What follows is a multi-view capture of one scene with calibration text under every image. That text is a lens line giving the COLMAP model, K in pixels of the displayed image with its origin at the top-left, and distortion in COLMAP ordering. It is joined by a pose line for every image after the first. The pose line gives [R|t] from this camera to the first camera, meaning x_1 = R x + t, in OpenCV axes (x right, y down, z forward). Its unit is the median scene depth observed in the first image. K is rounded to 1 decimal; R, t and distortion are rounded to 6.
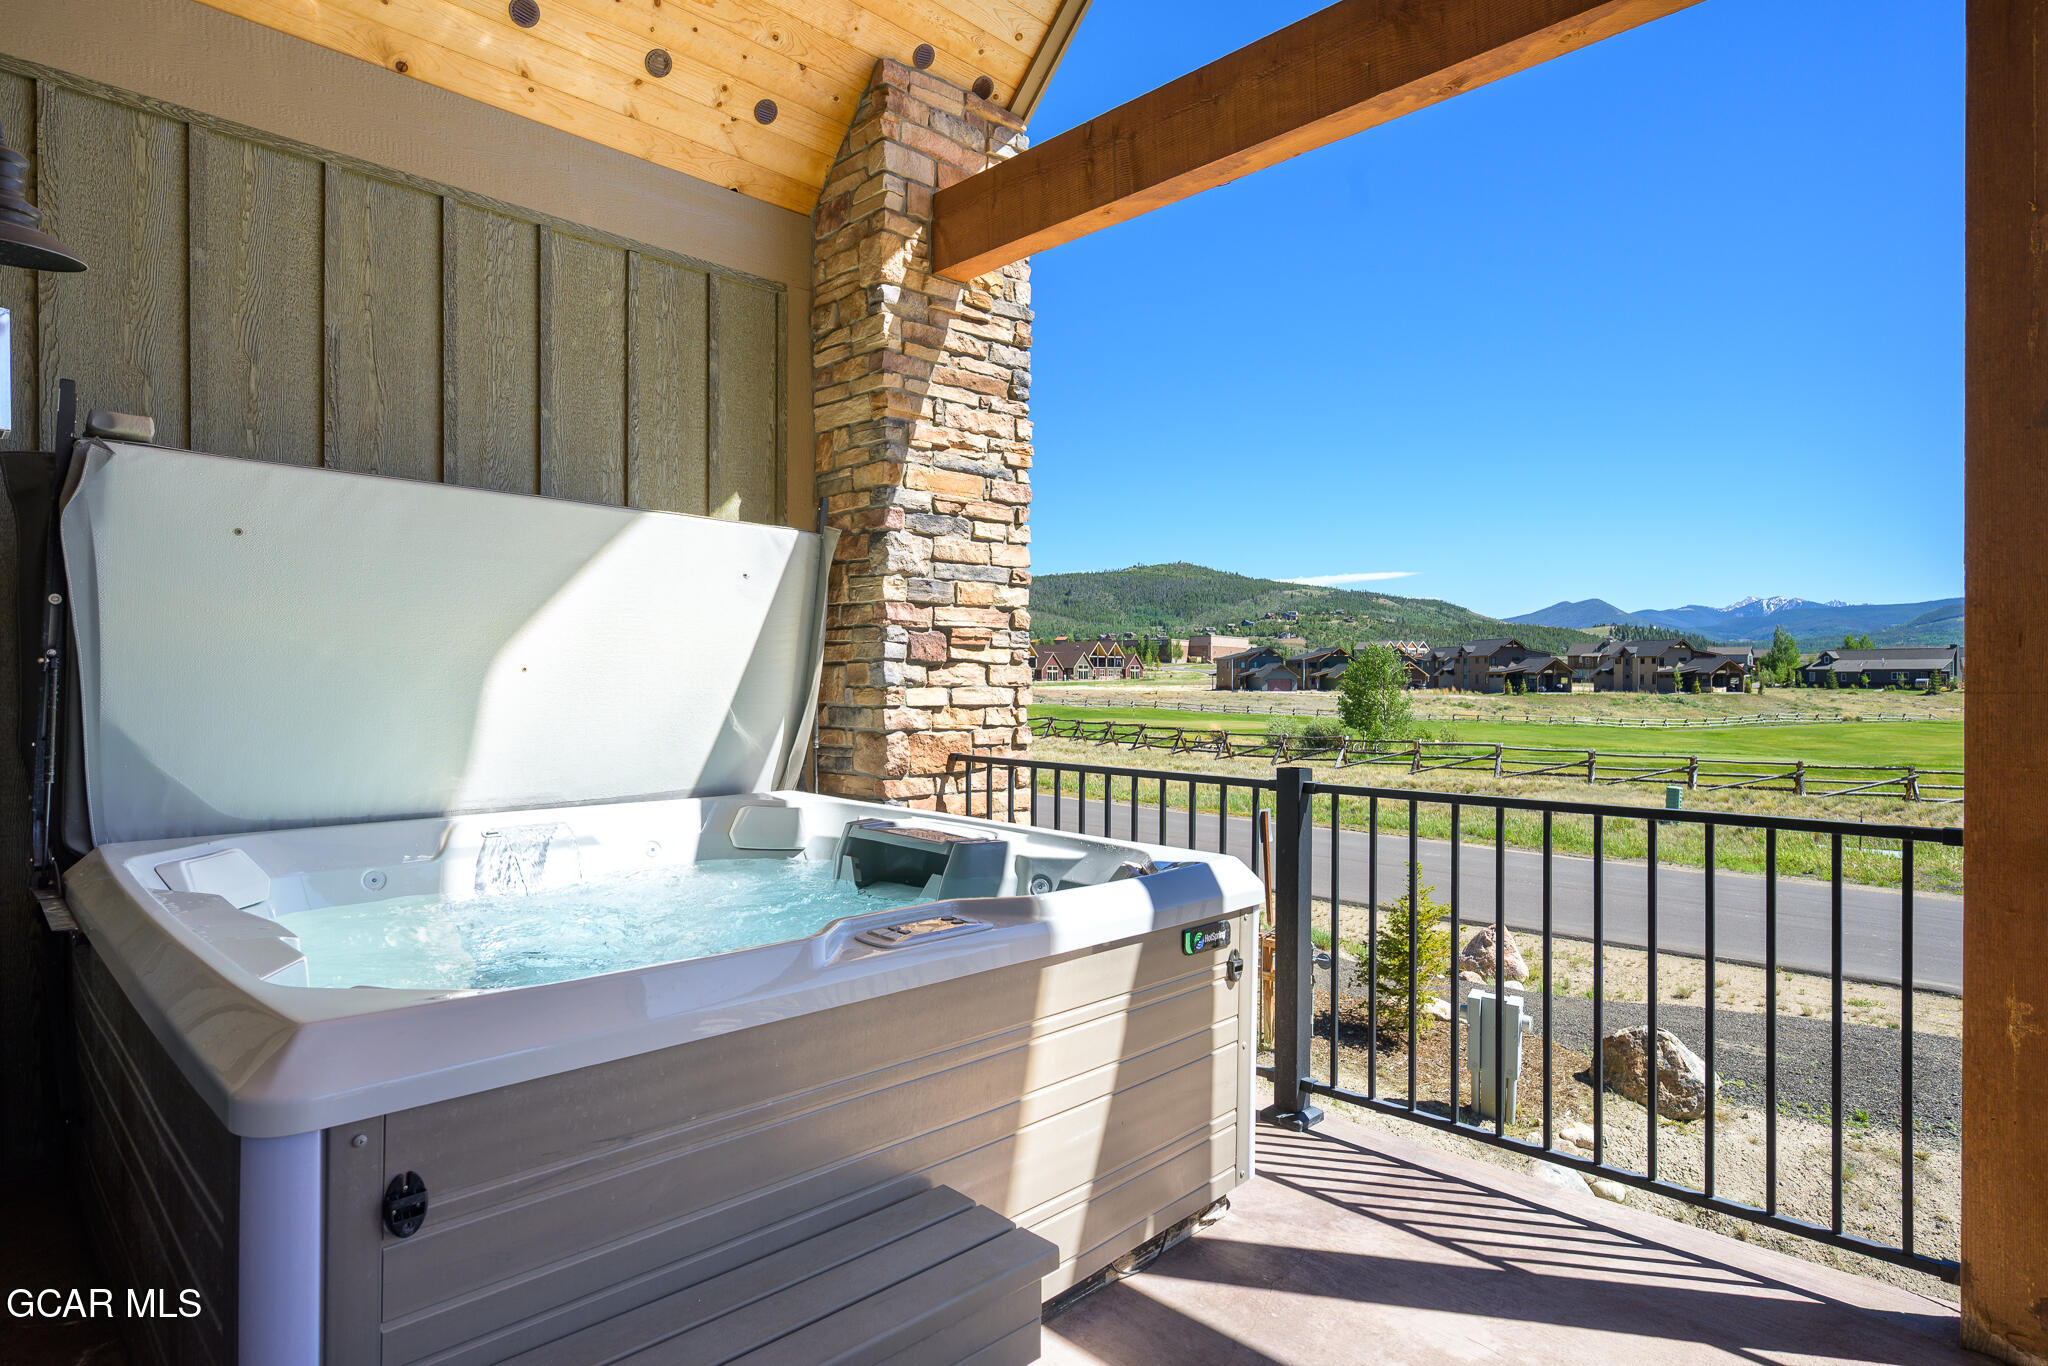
lens RADIAL K [[1105.2, 0, 1024.0], [0, 1105.2, 683.0], [0, 0, 1]] dist [0.000659, -0.000315]
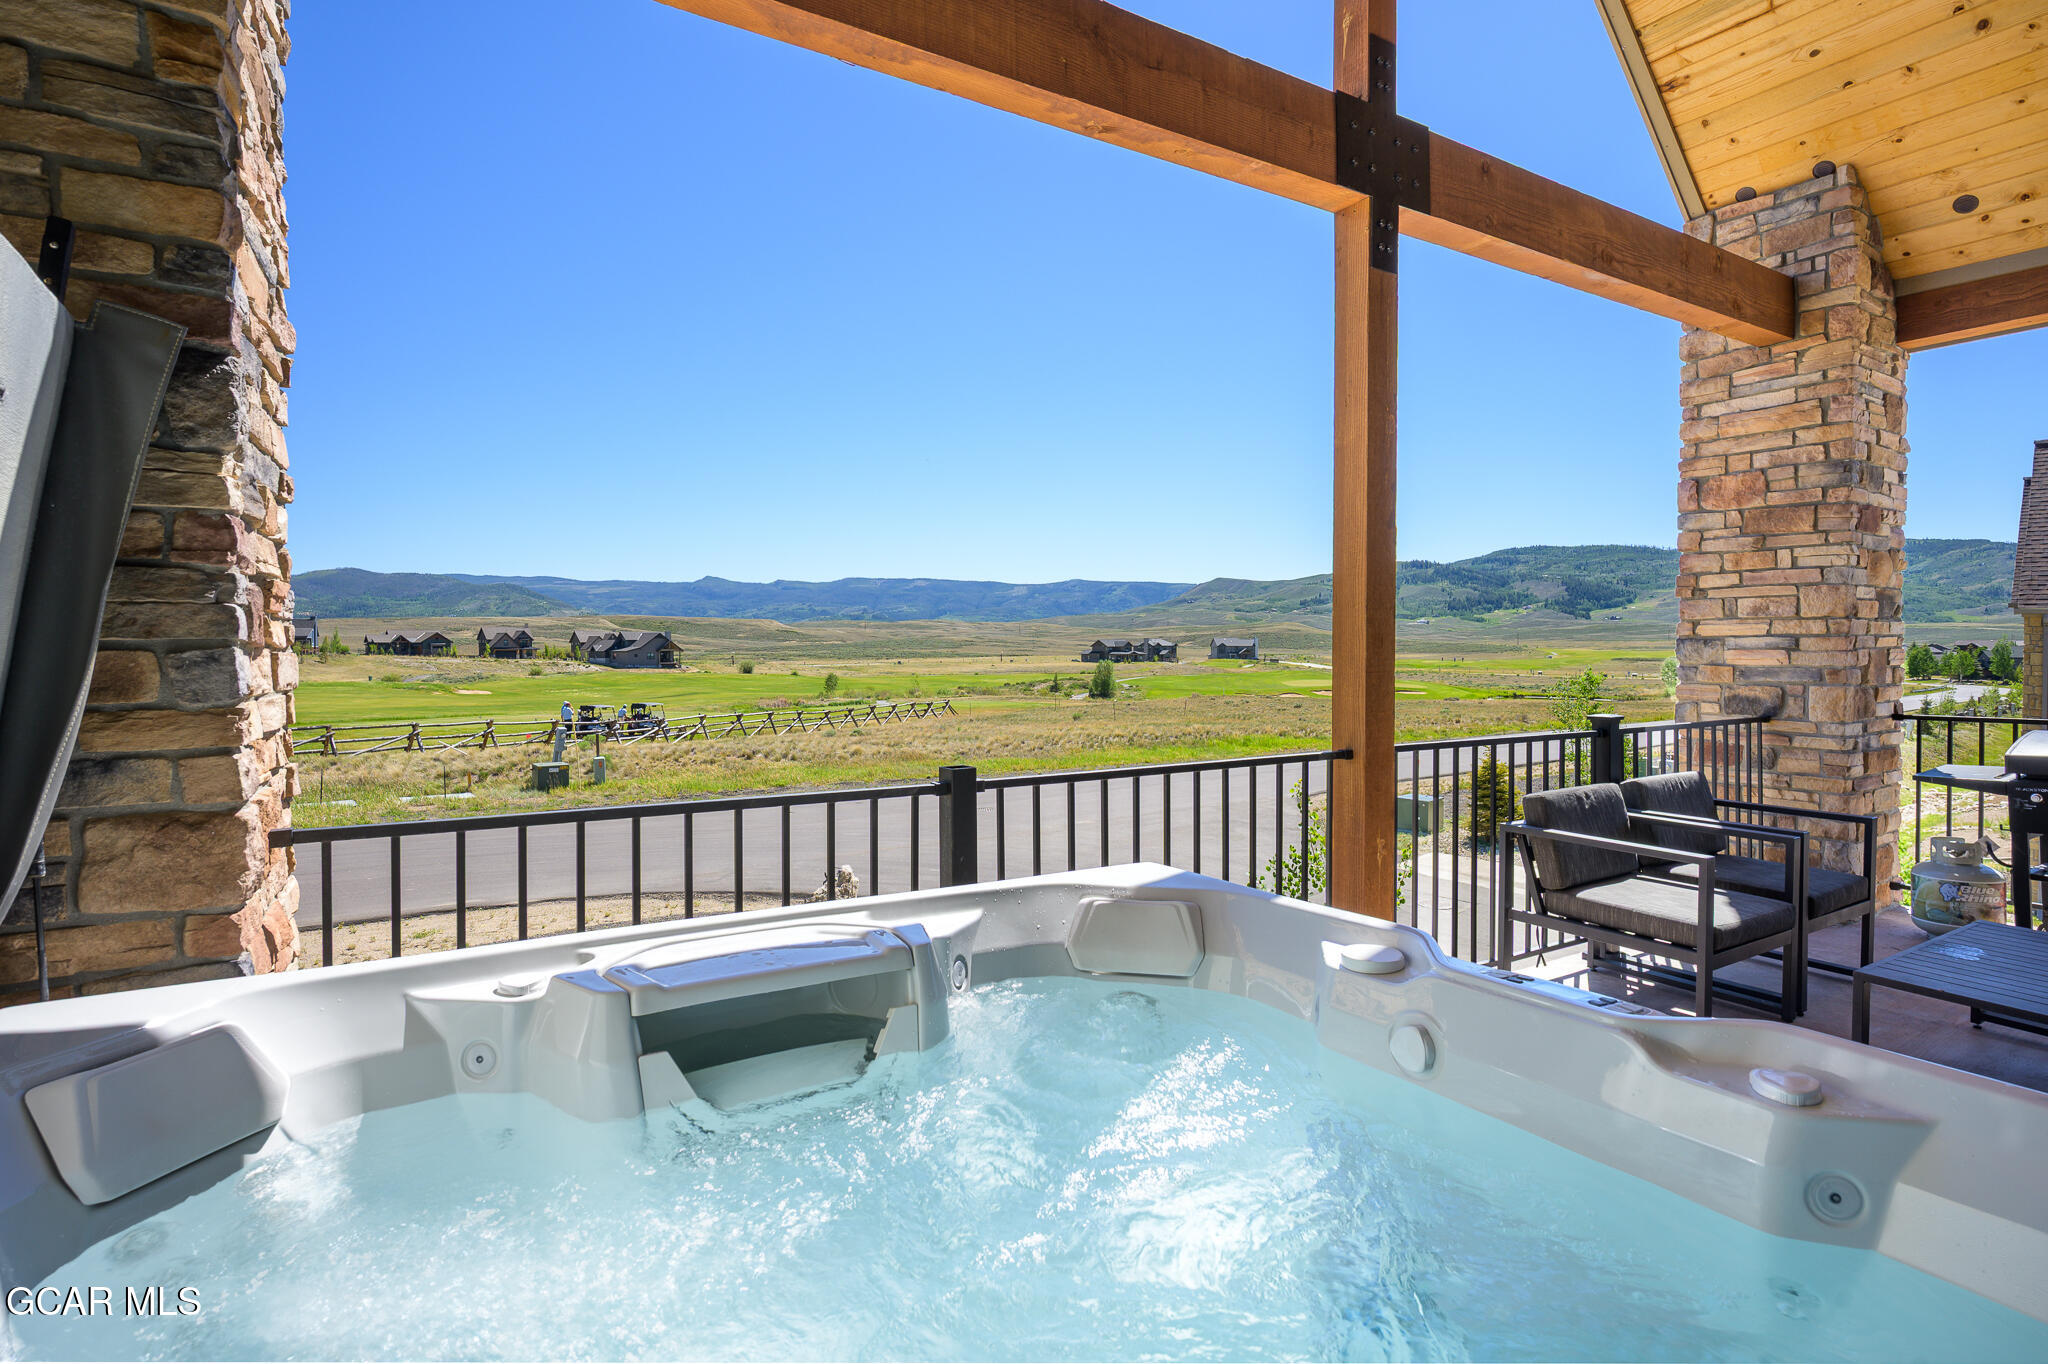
lens RADIAL K [[975.9, 0, 1024.0], [0, 975.9, 682.0], [0, 0, 1]] dist [-0.001848, -0.000765]
pose [[0.243921, -0.032722, 0.969243, -0.396244], [0.004899, 0.999459, 0.032509, -0.016061], [-0.969783, -0.003181, 0.243949, 0.547535]]
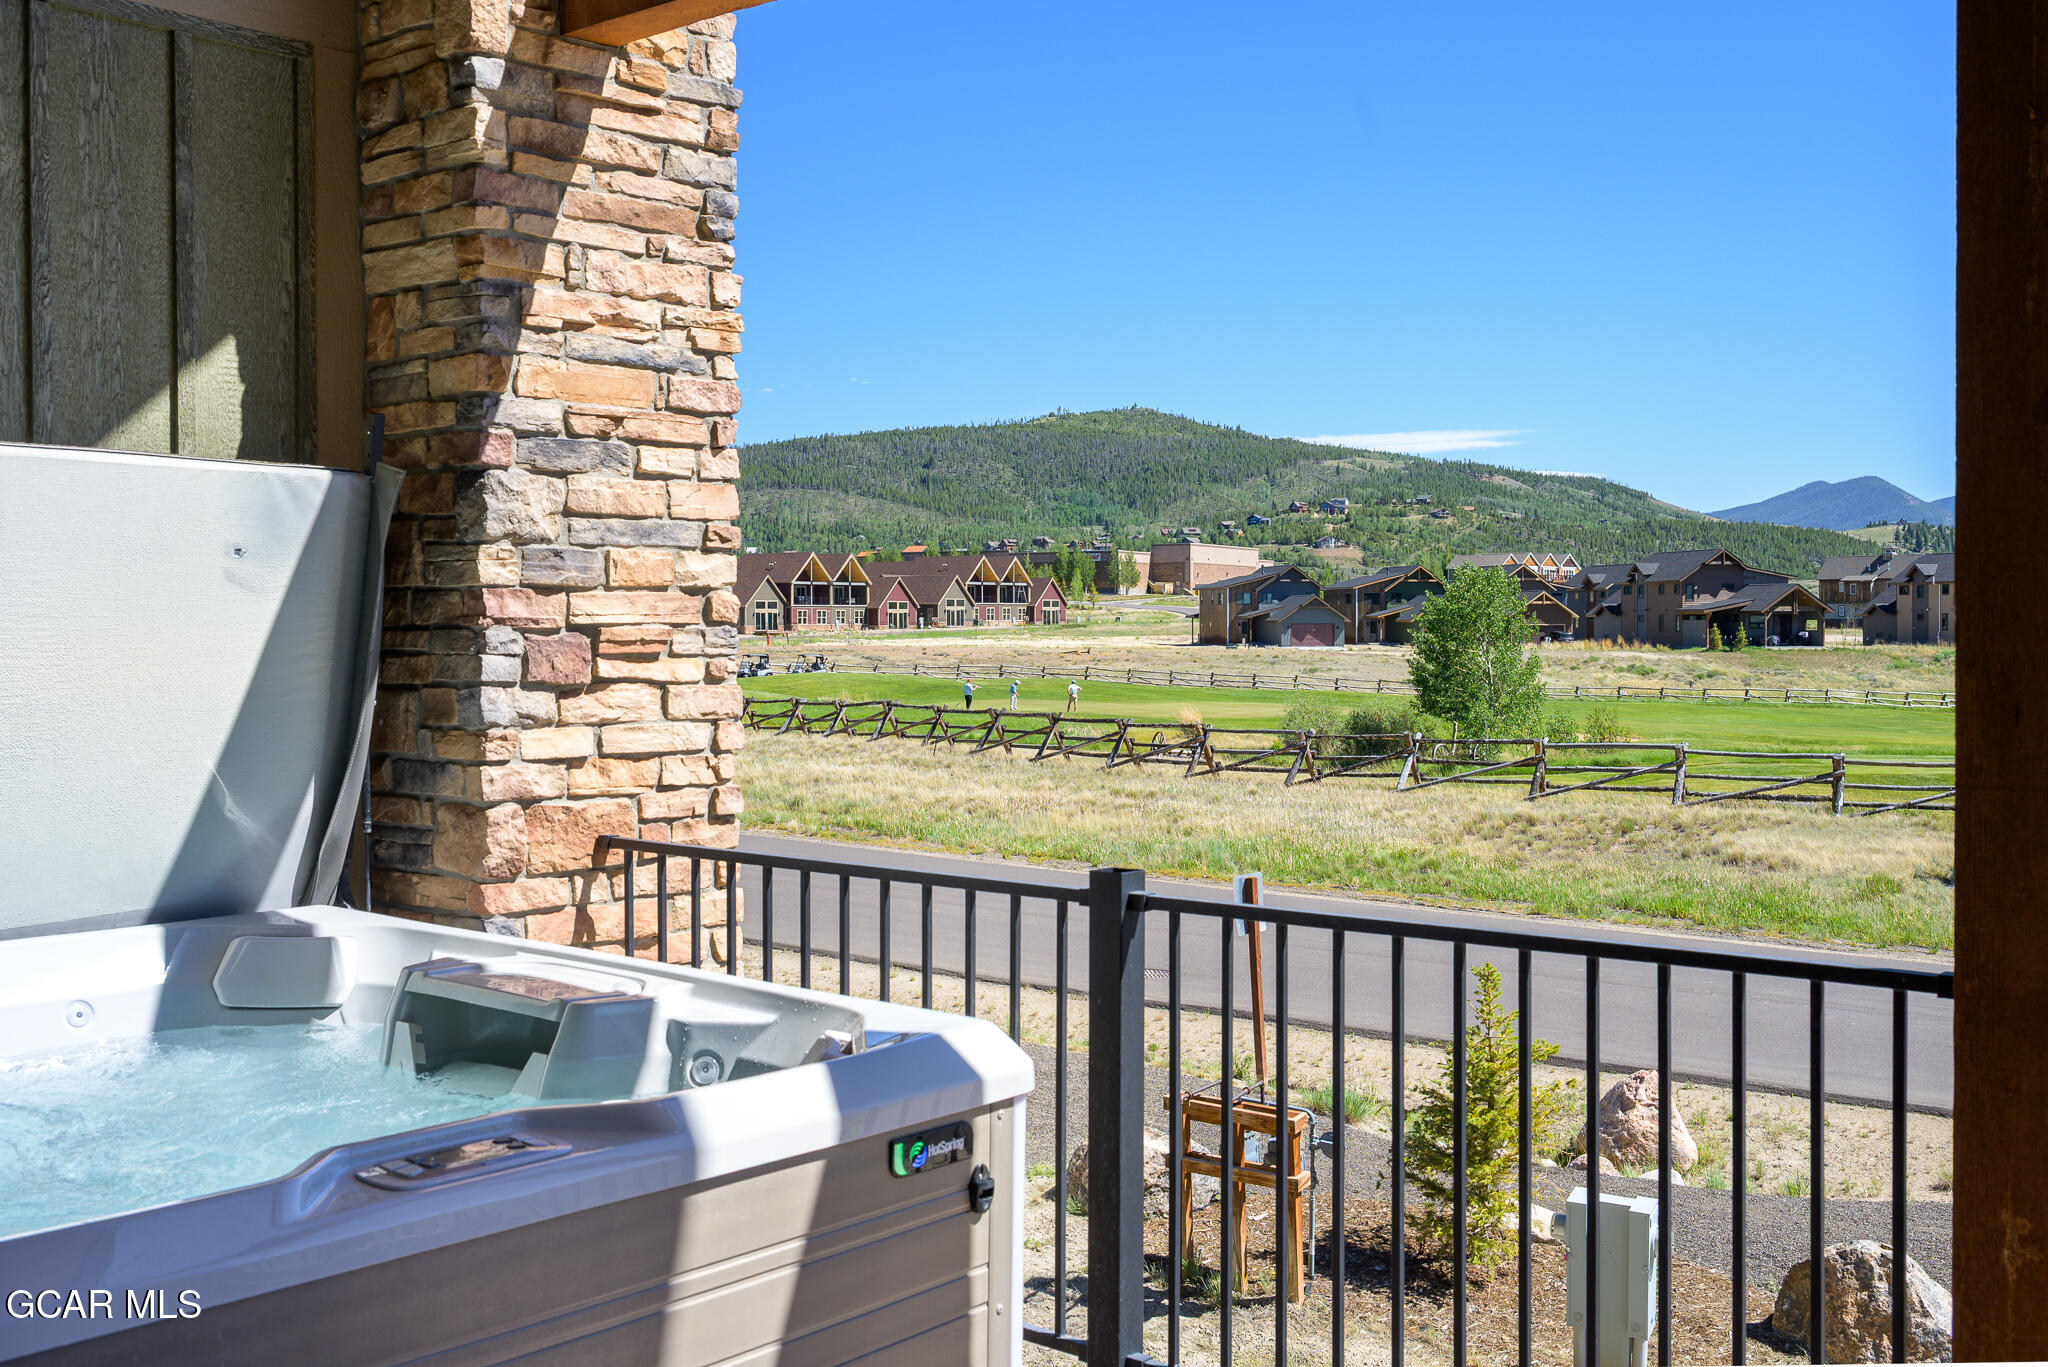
lens RADIAL K [[2057.6, 0, 1031.0], [0, 2057.6, 657.7], [0, 0, 1]] dist [0.006865, -0.003418]
pose [[0.996086, -0.006093, 0.088174, 0.066695], [0.004914, 0.999896, 0.013581, -0.045389], [-0.088247, -0.013095, 0.996013, -0.129391]]
